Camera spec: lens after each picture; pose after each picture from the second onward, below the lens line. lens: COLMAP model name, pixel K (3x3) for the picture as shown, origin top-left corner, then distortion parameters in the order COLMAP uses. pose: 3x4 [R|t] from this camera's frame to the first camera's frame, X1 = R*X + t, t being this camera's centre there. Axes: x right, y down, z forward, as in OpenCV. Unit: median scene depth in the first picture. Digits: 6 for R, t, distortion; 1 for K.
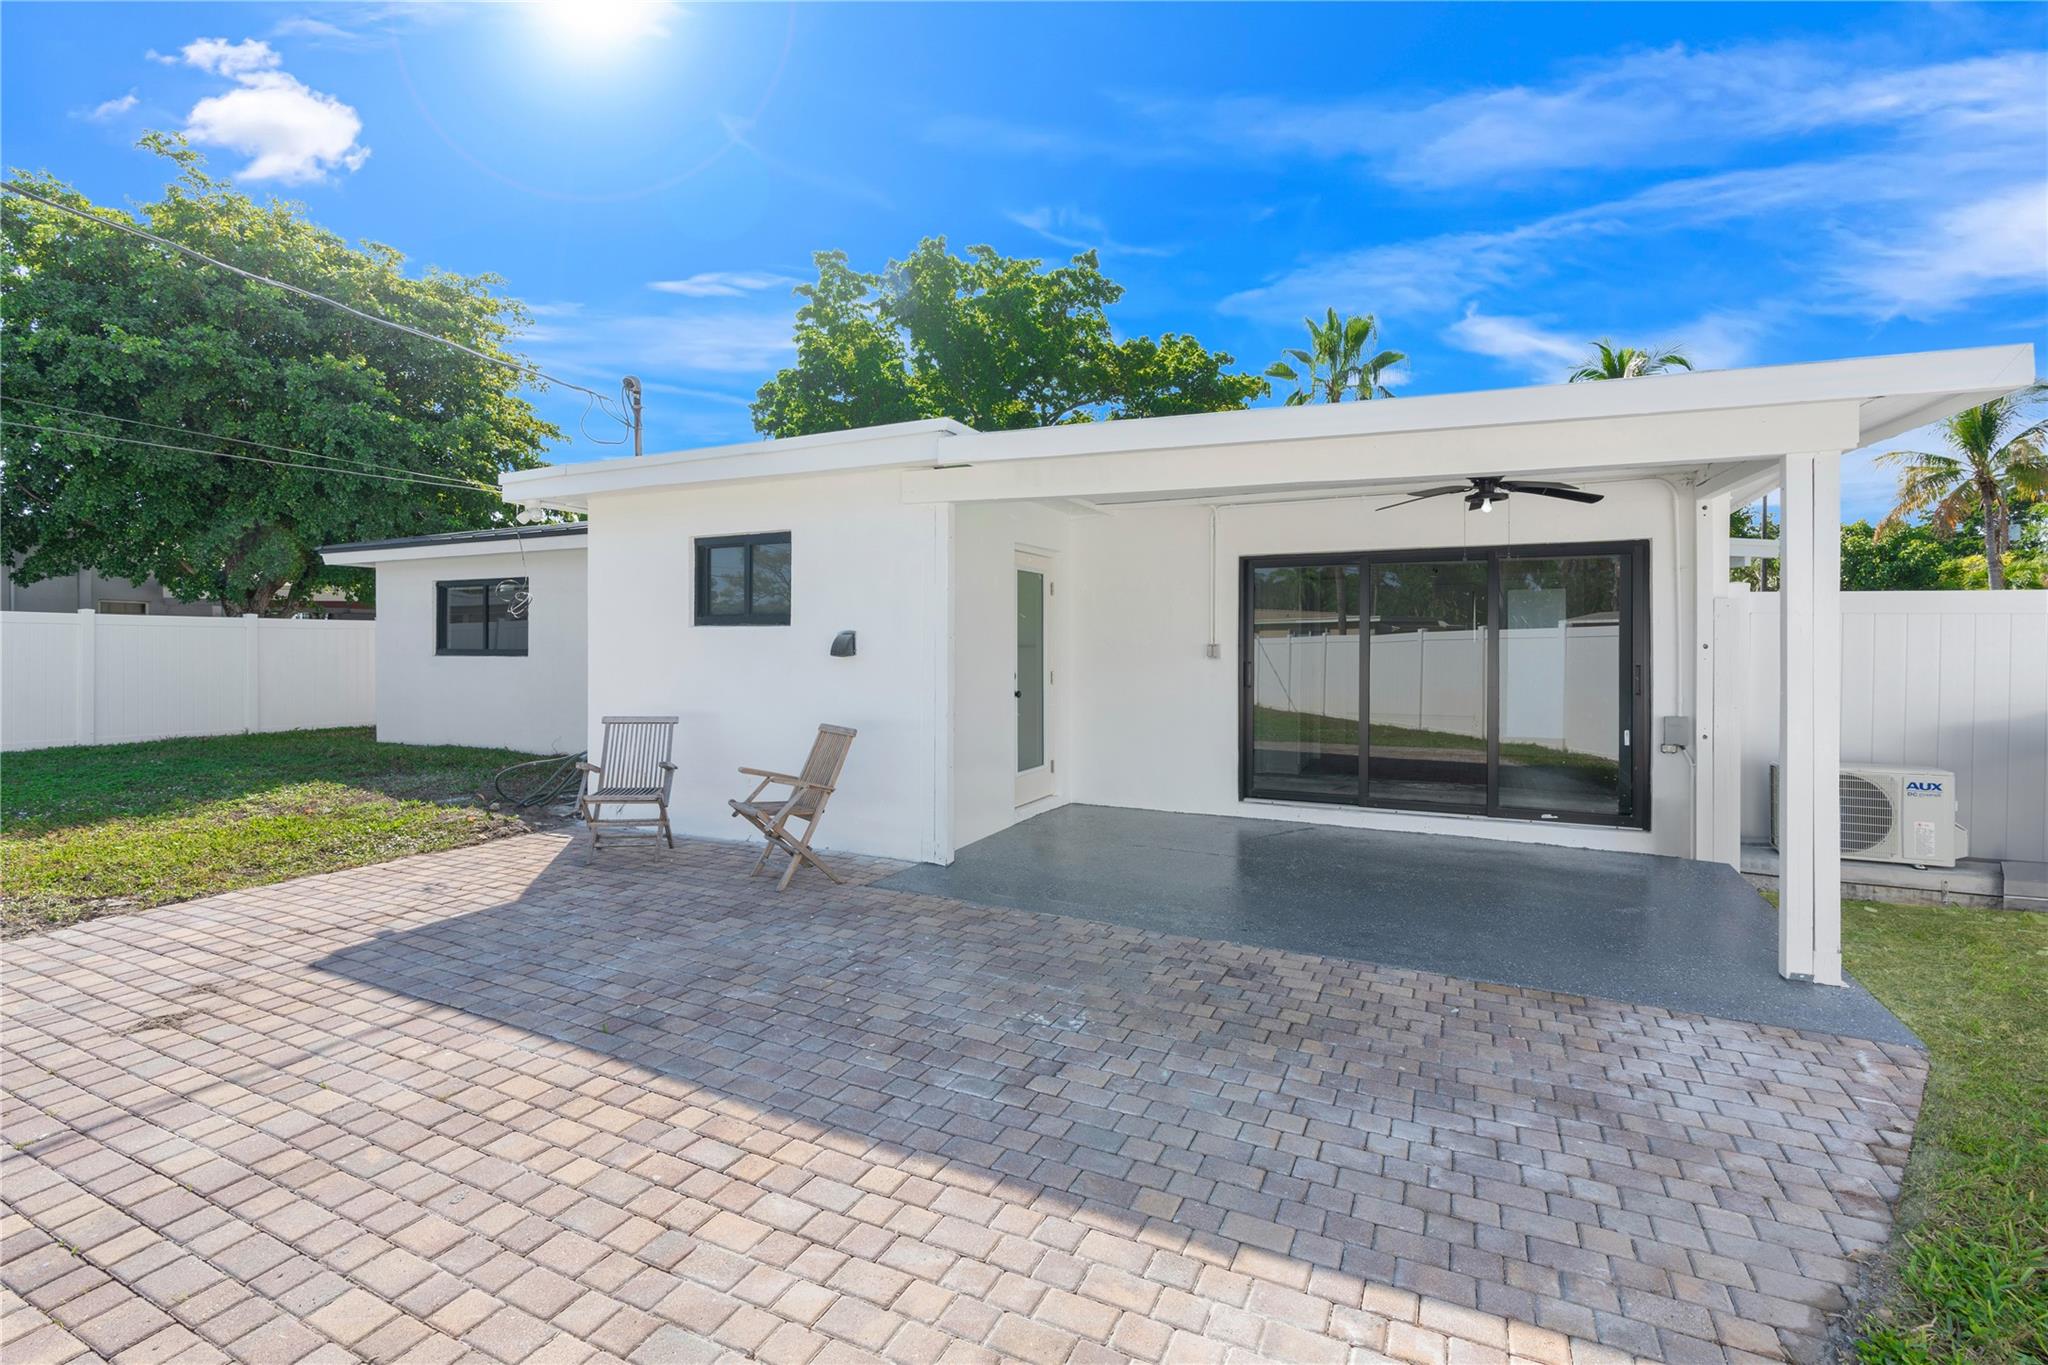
lens RADIAL K [[925.9, 0, 1019.4], [0, 925.9, 664.5], [0, 0, 1]] dist [-0.009897, 0.003146]
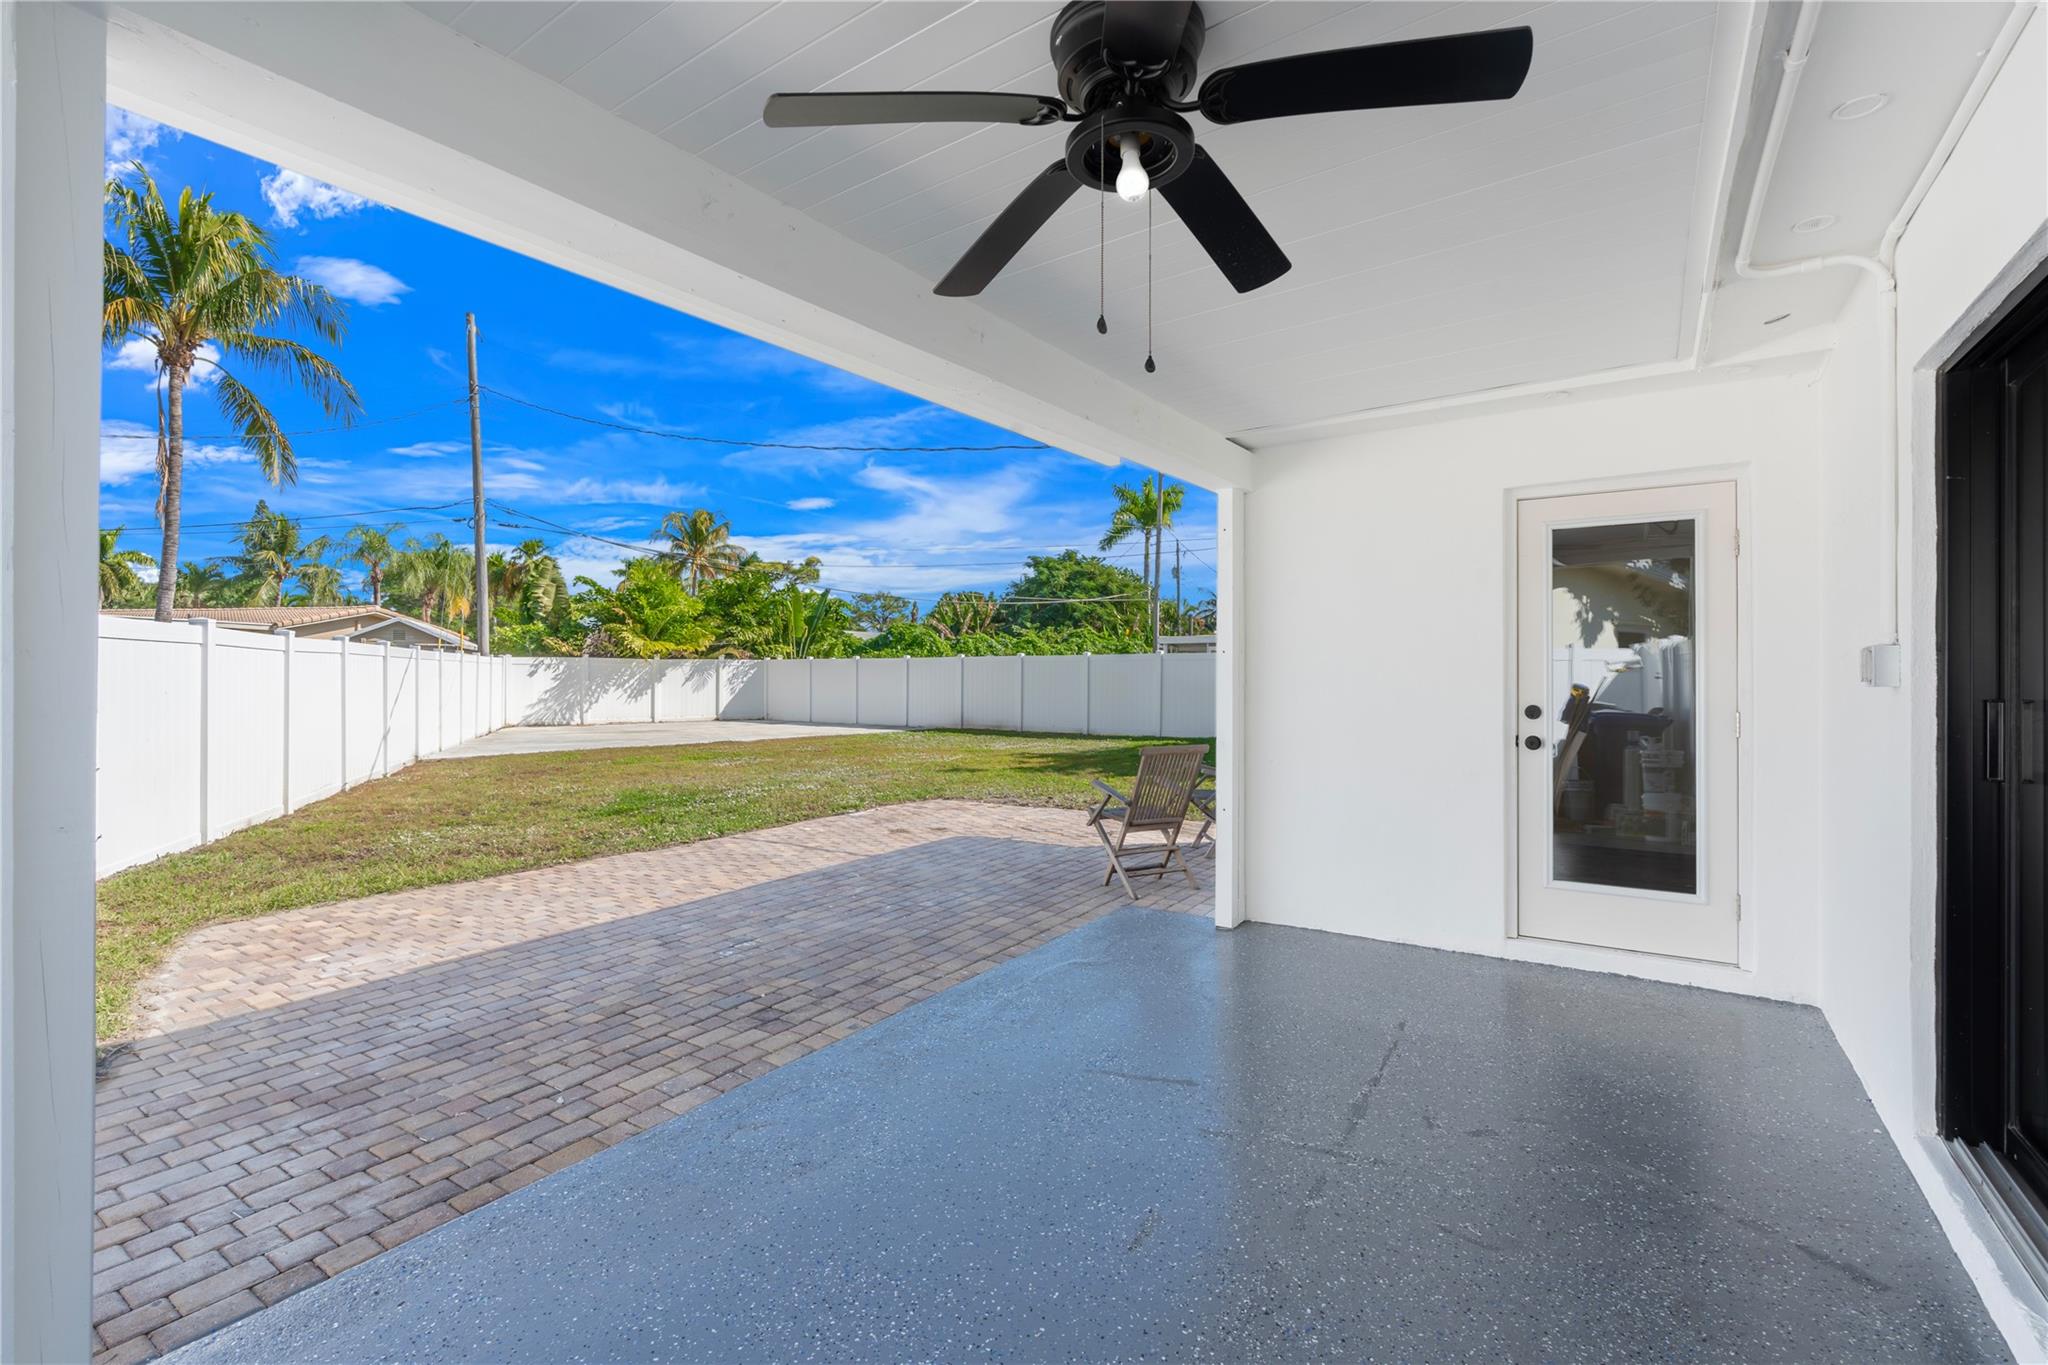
lens RADIAL K [[925.9, 0, 1026.8], [0, 925.9, 678.8], [0, 0, 1]] dist [-0.009897, 0.003146]
pose [[-0.132526, 0.002404, -0.991177, 1.458938], [-0.022915, 0.999722, 0.005488, -0.007609], [0.990915, 0.023440, -0.132435, 1.804349]]
